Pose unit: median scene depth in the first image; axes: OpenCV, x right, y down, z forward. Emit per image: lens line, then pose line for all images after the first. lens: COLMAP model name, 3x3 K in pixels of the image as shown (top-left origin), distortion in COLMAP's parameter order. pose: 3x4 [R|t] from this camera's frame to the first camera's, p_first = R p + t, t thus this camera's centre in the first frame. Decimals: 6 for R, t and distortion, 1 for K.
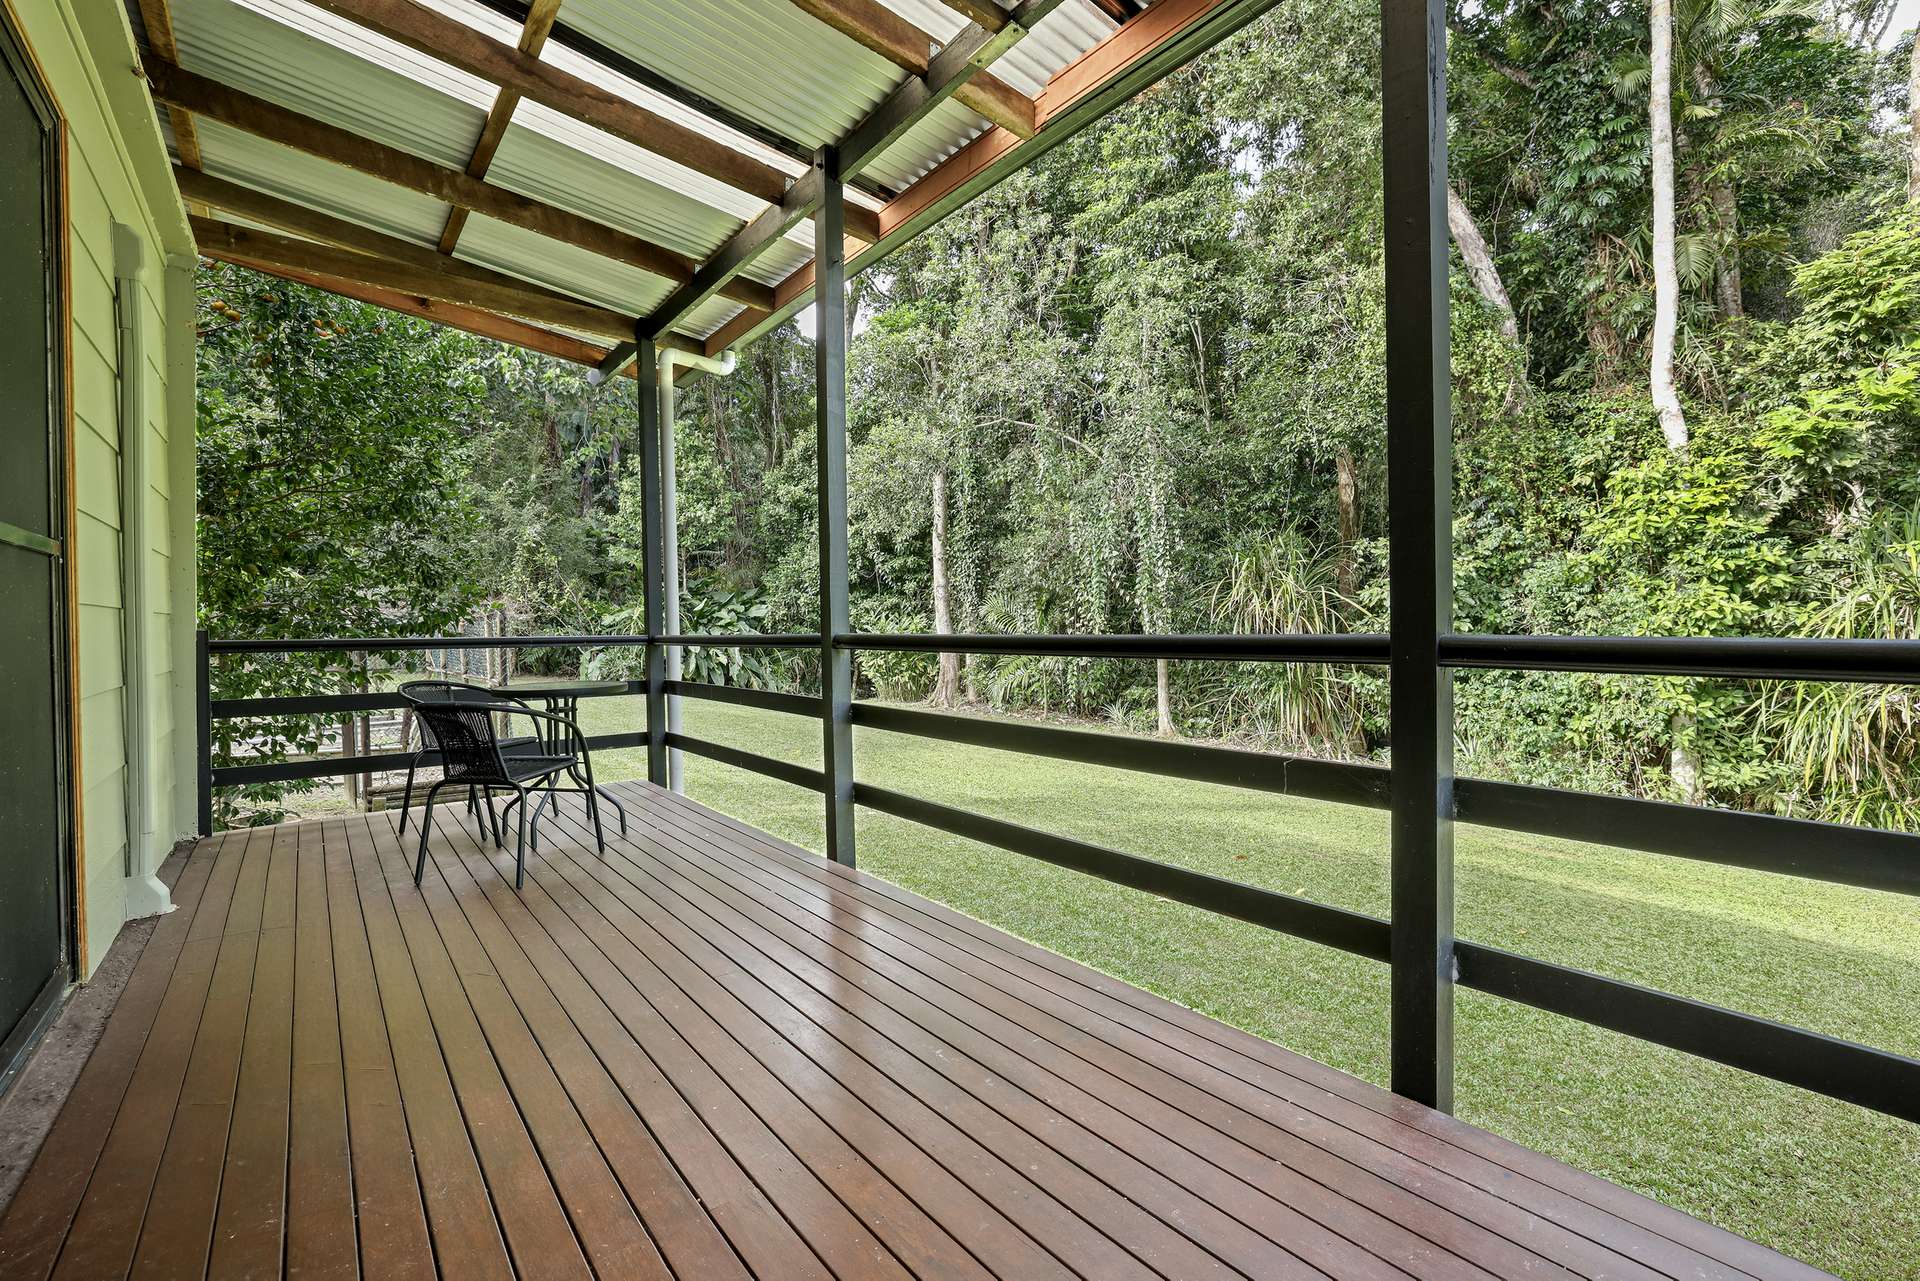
lens RADIAL K [[818.9, 0, 964.8], [0, 818.9, 638.1], [0, 0, 1]] dist [0.000315, 0.000932]
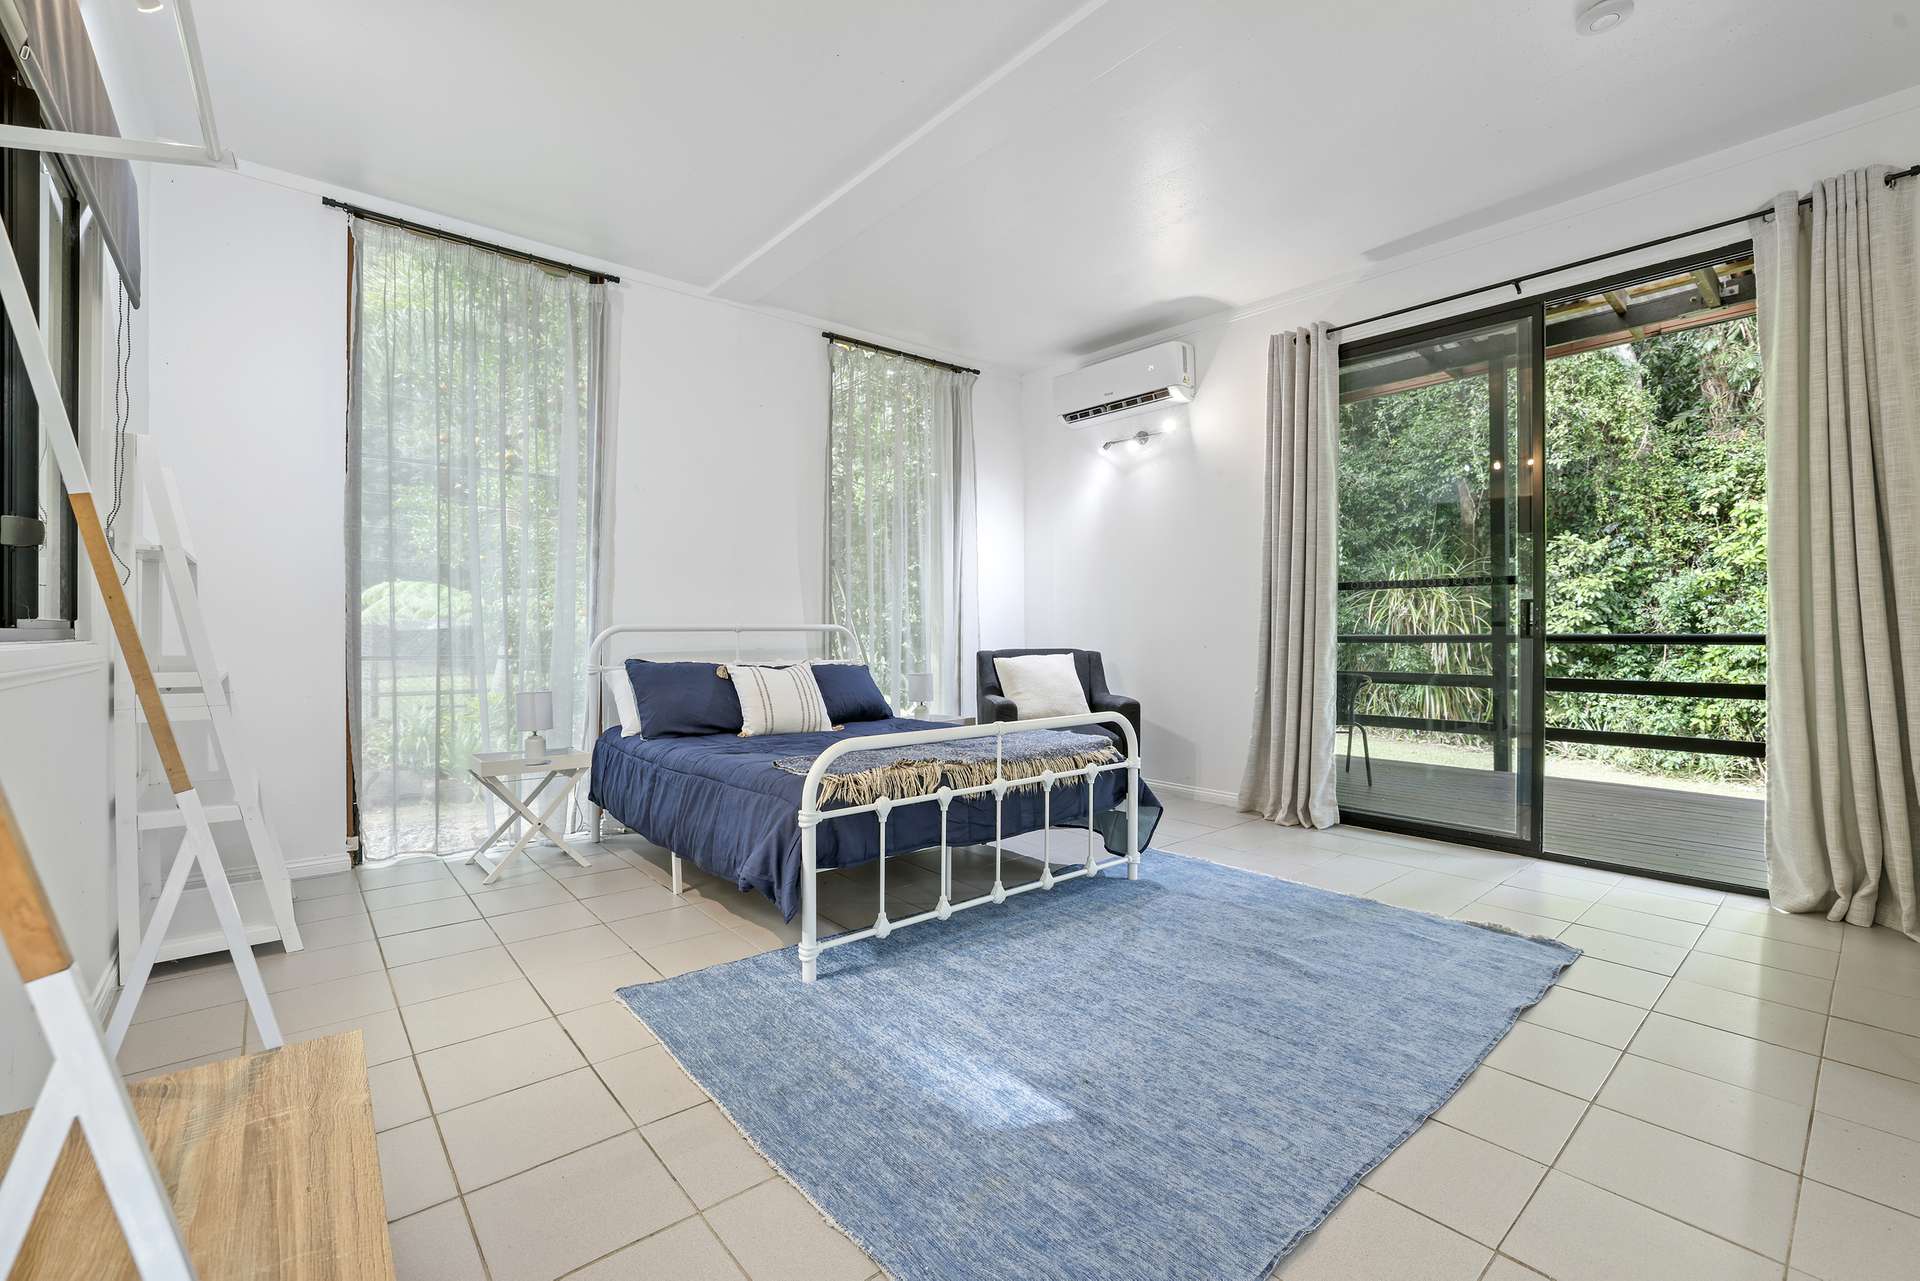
lens RADIAL K [[818.9, 0, 951.9], [0, 818.9, 638.7], [0, 0, 1]] dist [0.000315, 0.000932]
pose [[0.999996, 0.000431, 0.002622, -0.345469], [-0.000430, 1.000000, -0.000454, -0.001869], [-0.002622, 0.000453, 0.999996, -0.194685]]
